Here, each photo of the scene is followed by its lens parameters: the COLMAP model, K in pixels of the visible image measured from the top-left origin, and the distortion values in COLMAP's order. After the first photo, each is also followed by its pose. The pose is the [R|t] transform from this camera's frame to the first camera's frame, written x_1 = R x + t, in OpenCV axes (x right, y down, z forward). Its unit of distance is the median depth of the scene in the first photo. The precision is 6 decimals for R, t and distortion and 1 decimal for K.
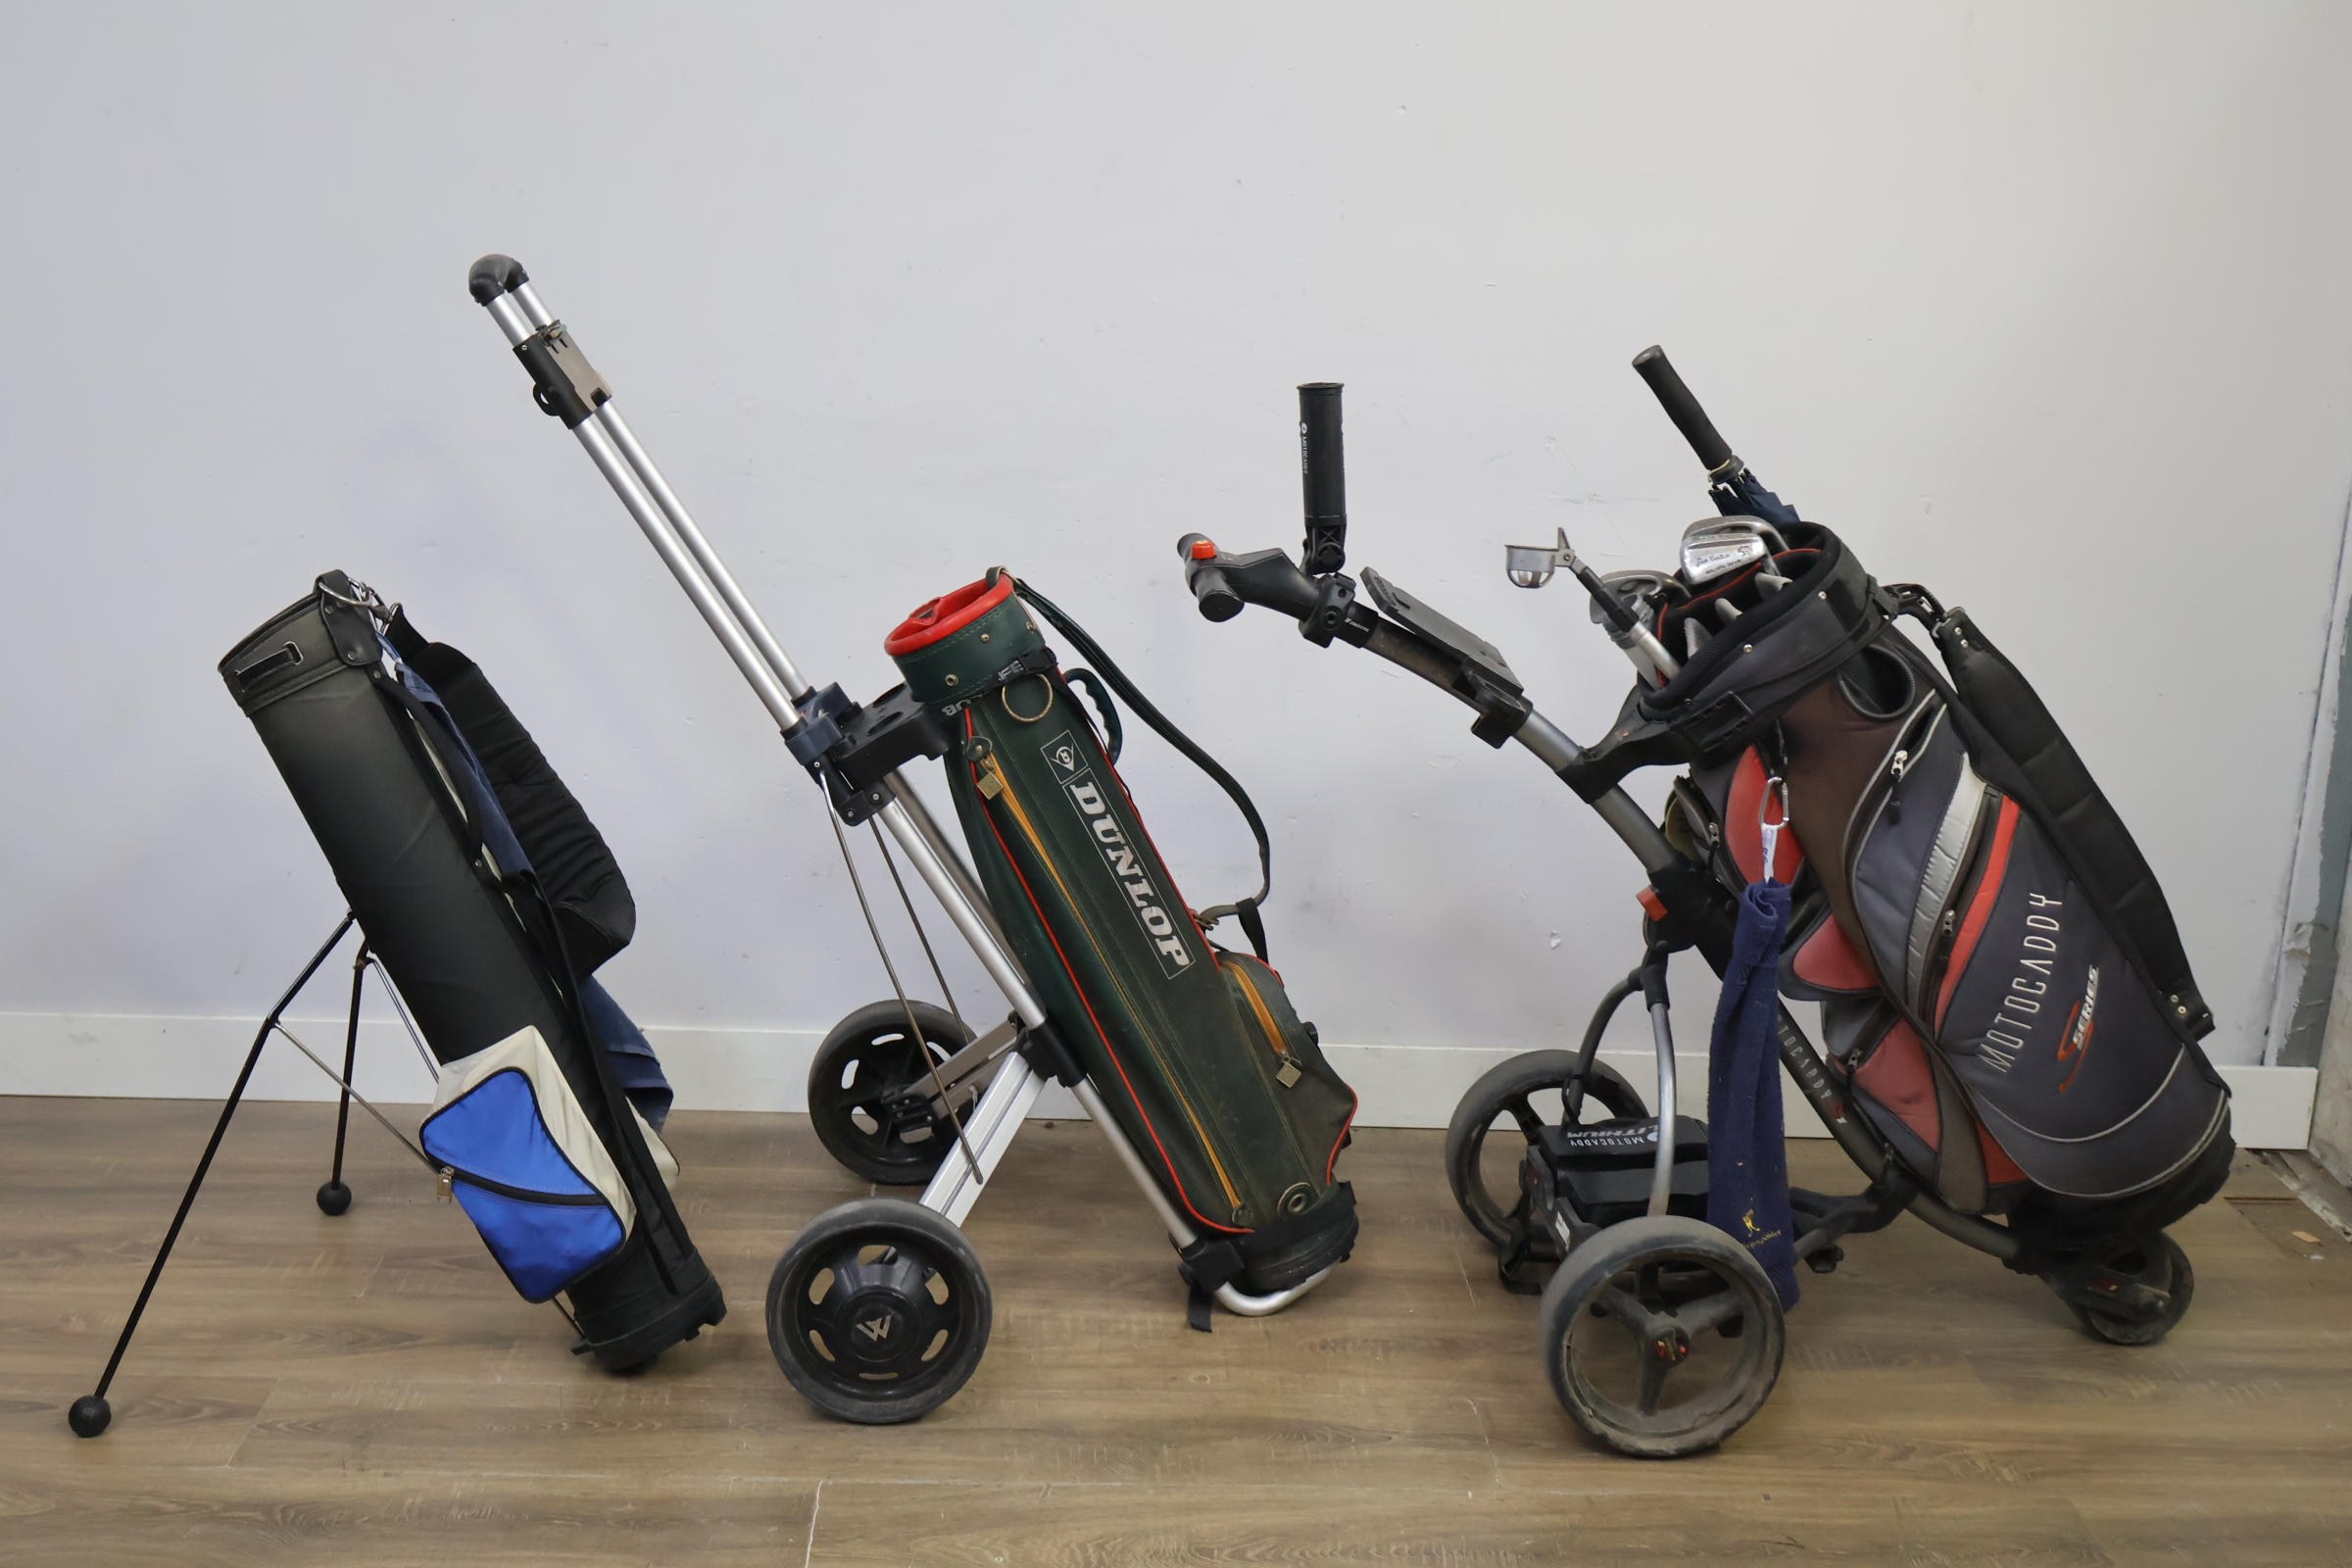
lens RADIAL K [[2700.8, 0, 1170.7], [0, 2700.8, 774.0], [0, 0, 1]] dist [0.001547, 0.000000]
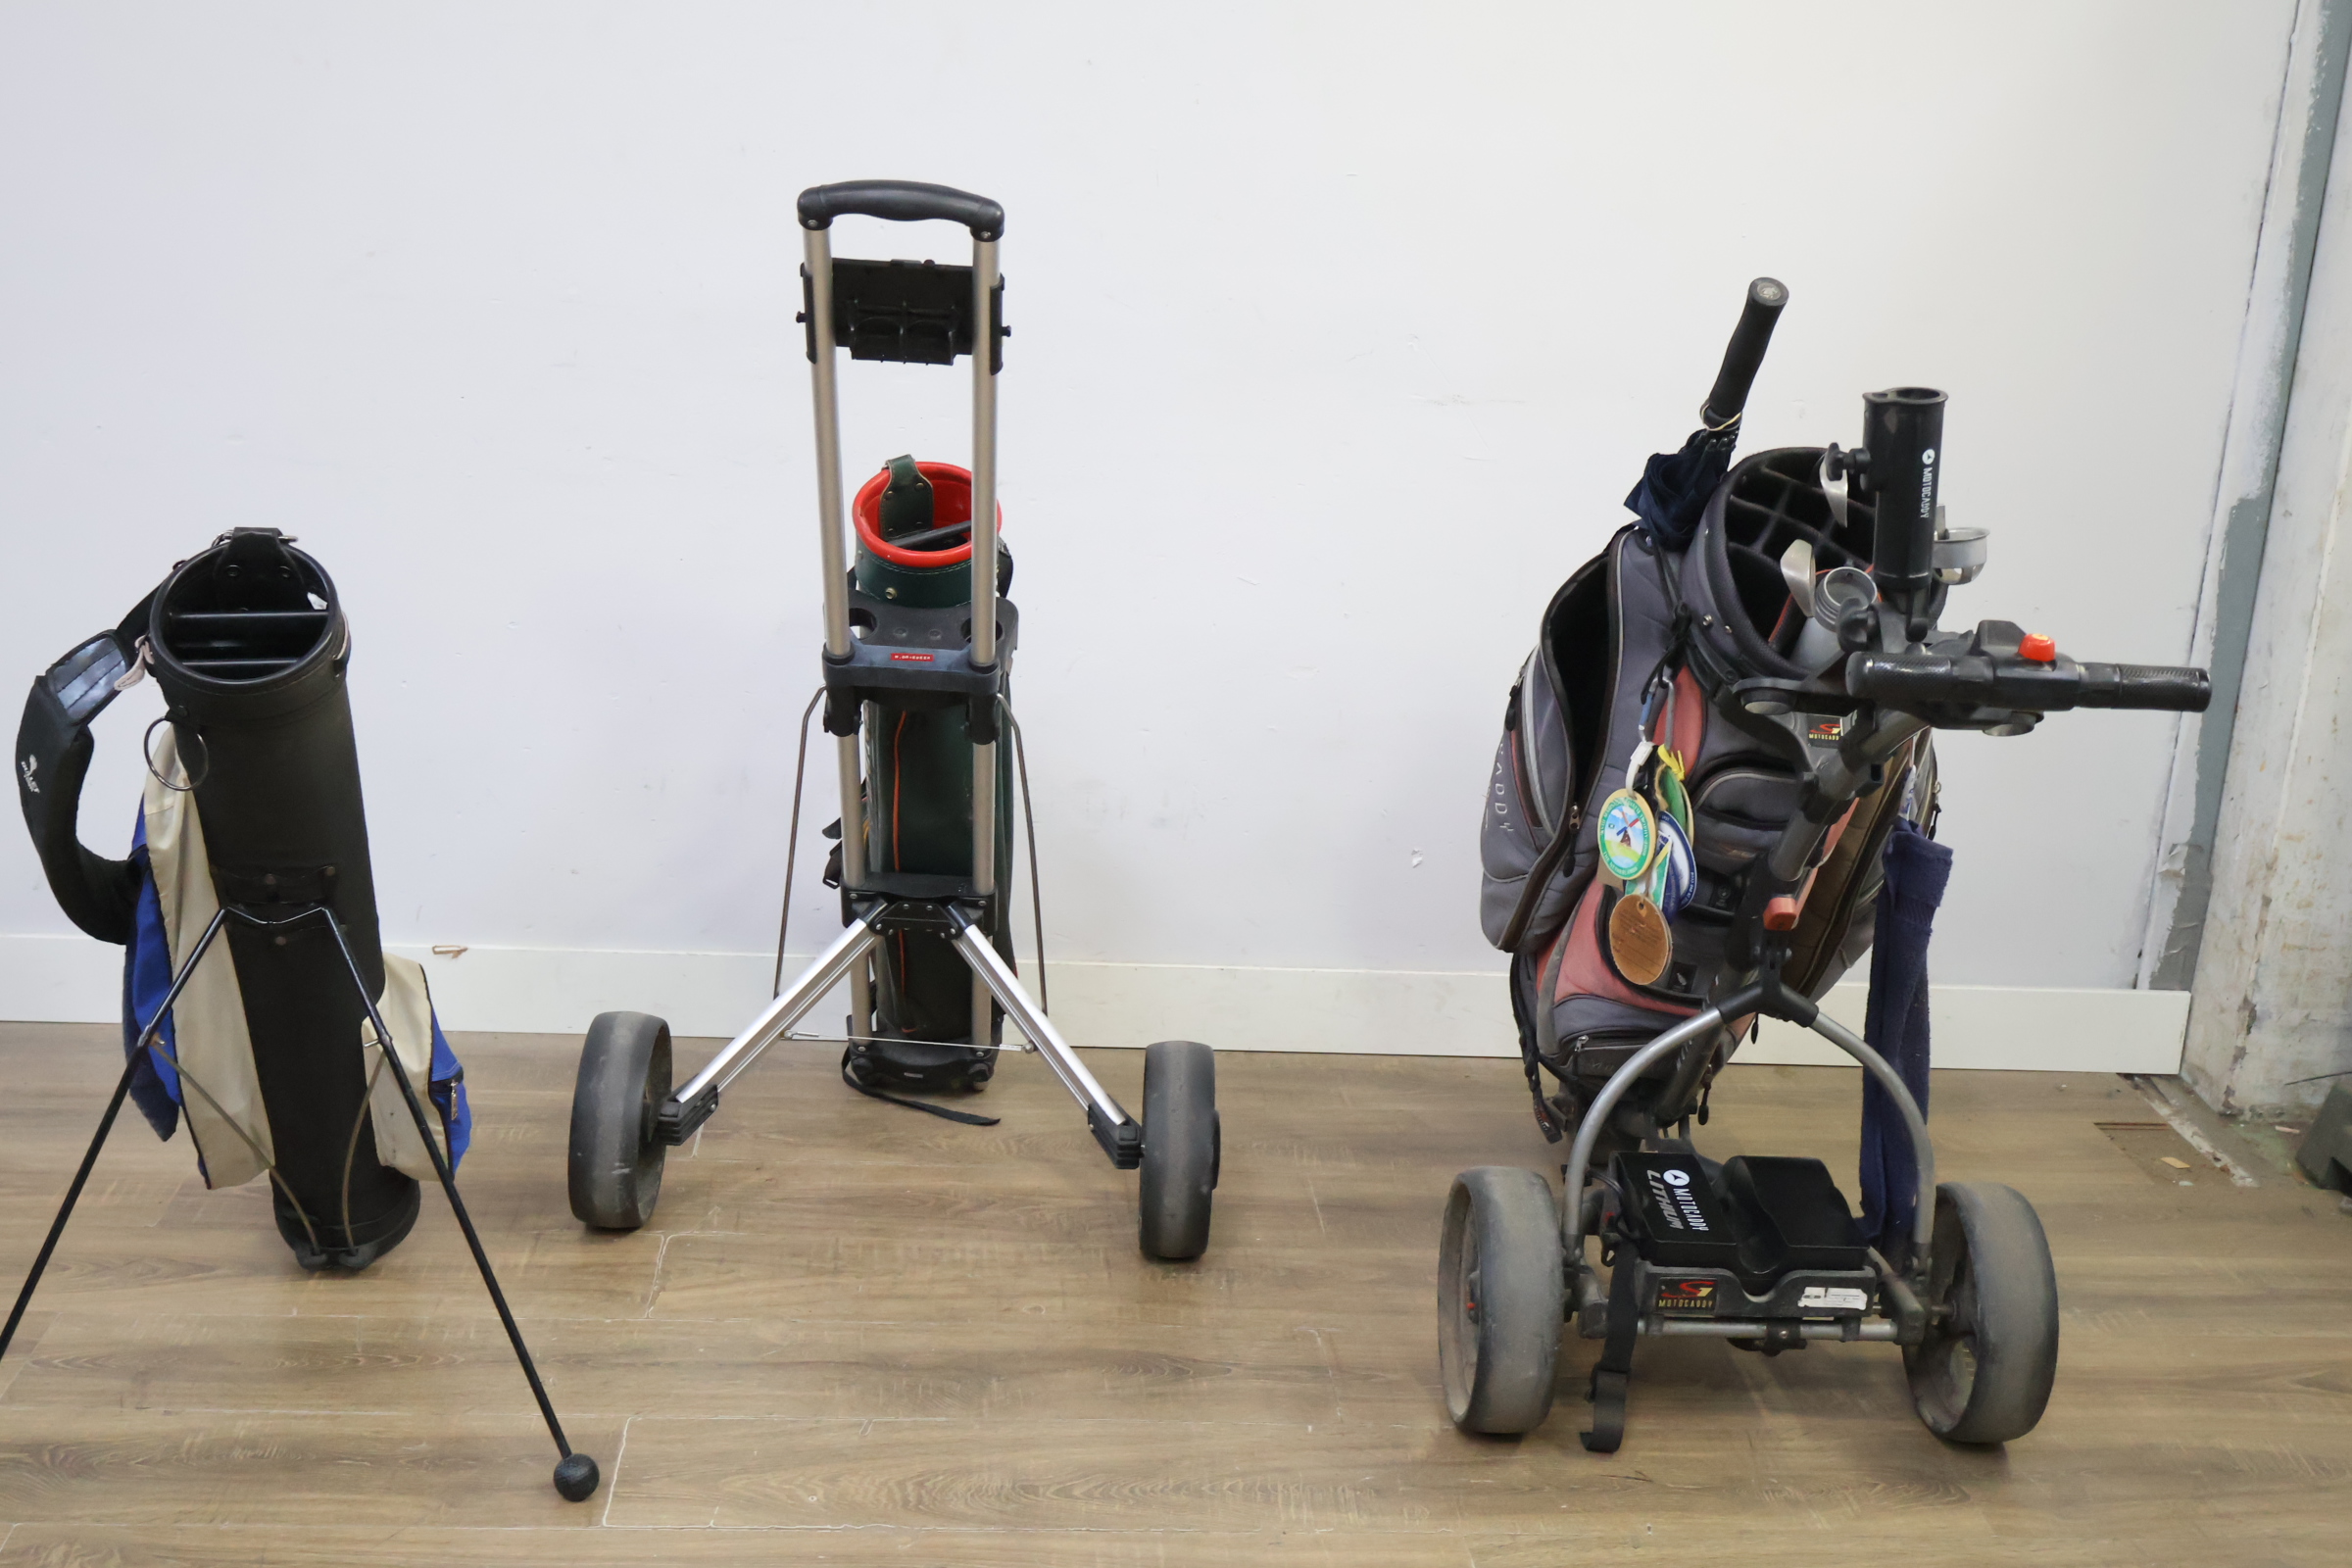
lens RADIAL K [[2700.8, 0, 1170.6], [0, 2700.8, 780.0], [0, 0, 1]] dist [0.001547, 0.000000]
pose [[0.999380, 0.003857, 0.034984, 0.026157], [-0.004770, 0.999649, 0.026061, 0.010970], [-0.034872, -0.026211, 0.999048, 0.046301]]
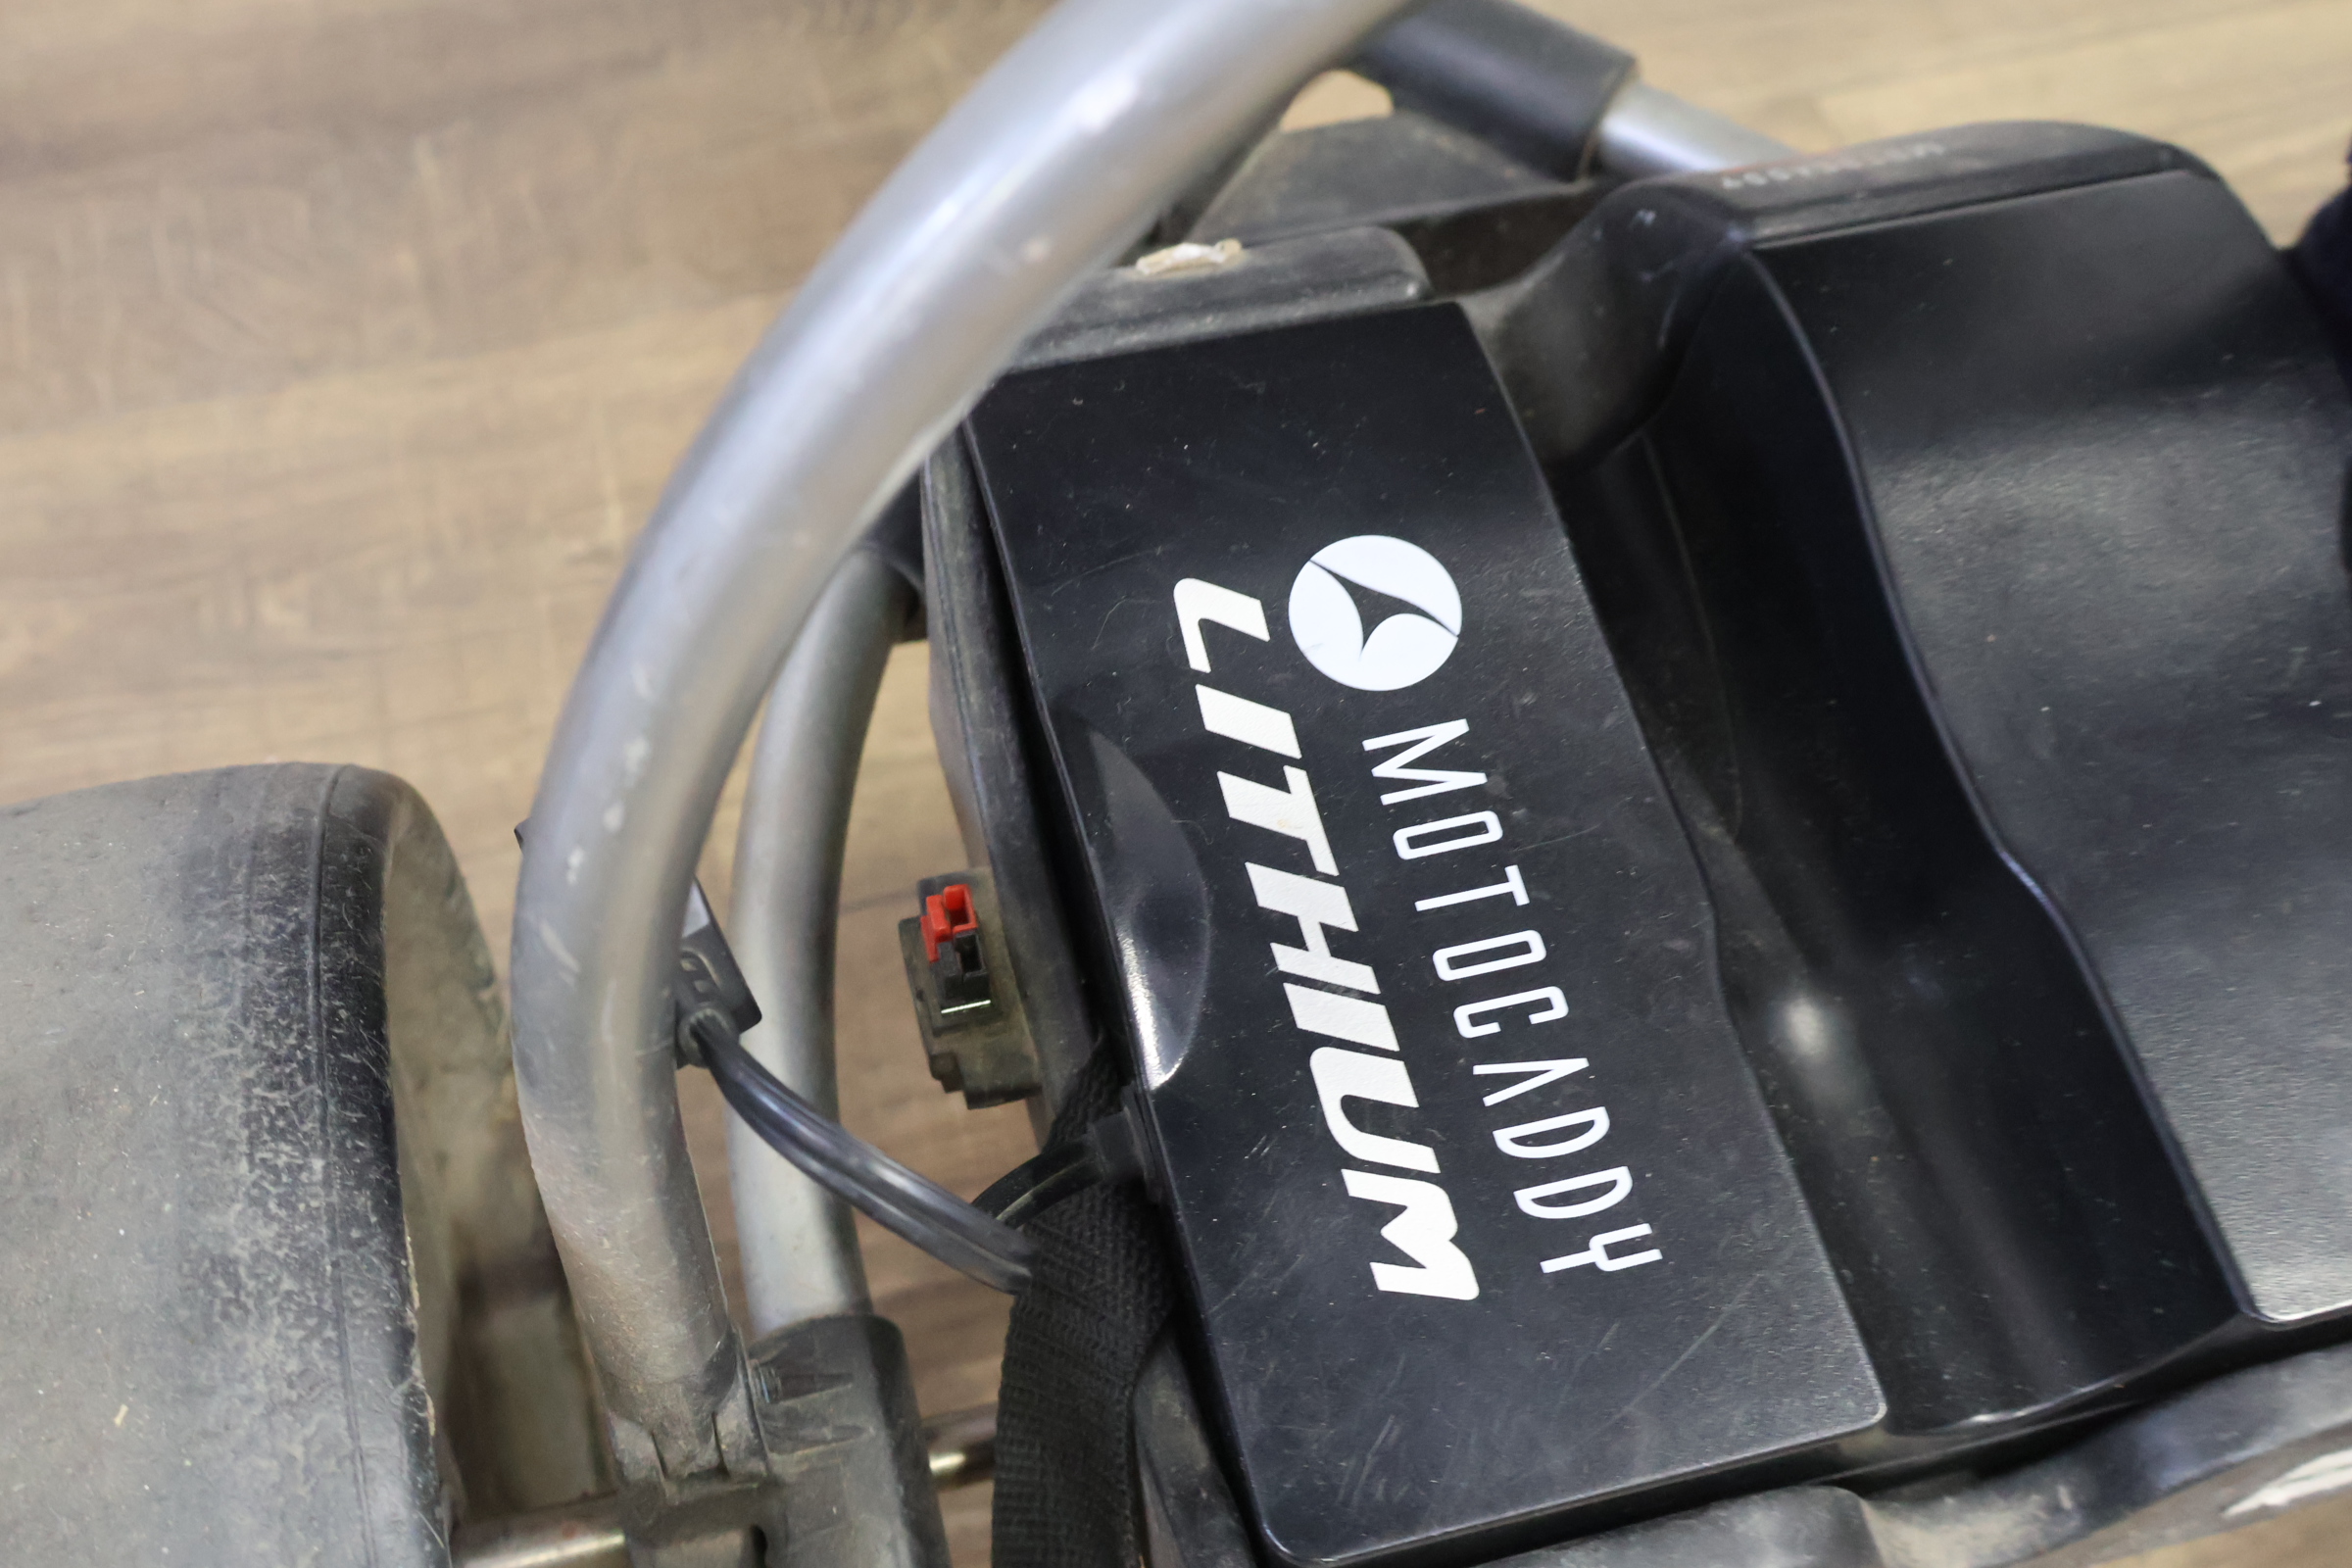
lens RADIAL K [[2700.8, 0, 1183.1], [0, 2700.8, 770.6], [0, 0, 1]] dist [0.001547, 0.000000]
pose [[0.973855, -0.196677, 0.113690, 0.198362], [0.067117, 0.727216, 0.683120, 0.080769], [-0.217031, -0.657629, 0.721403, 0.826624]]
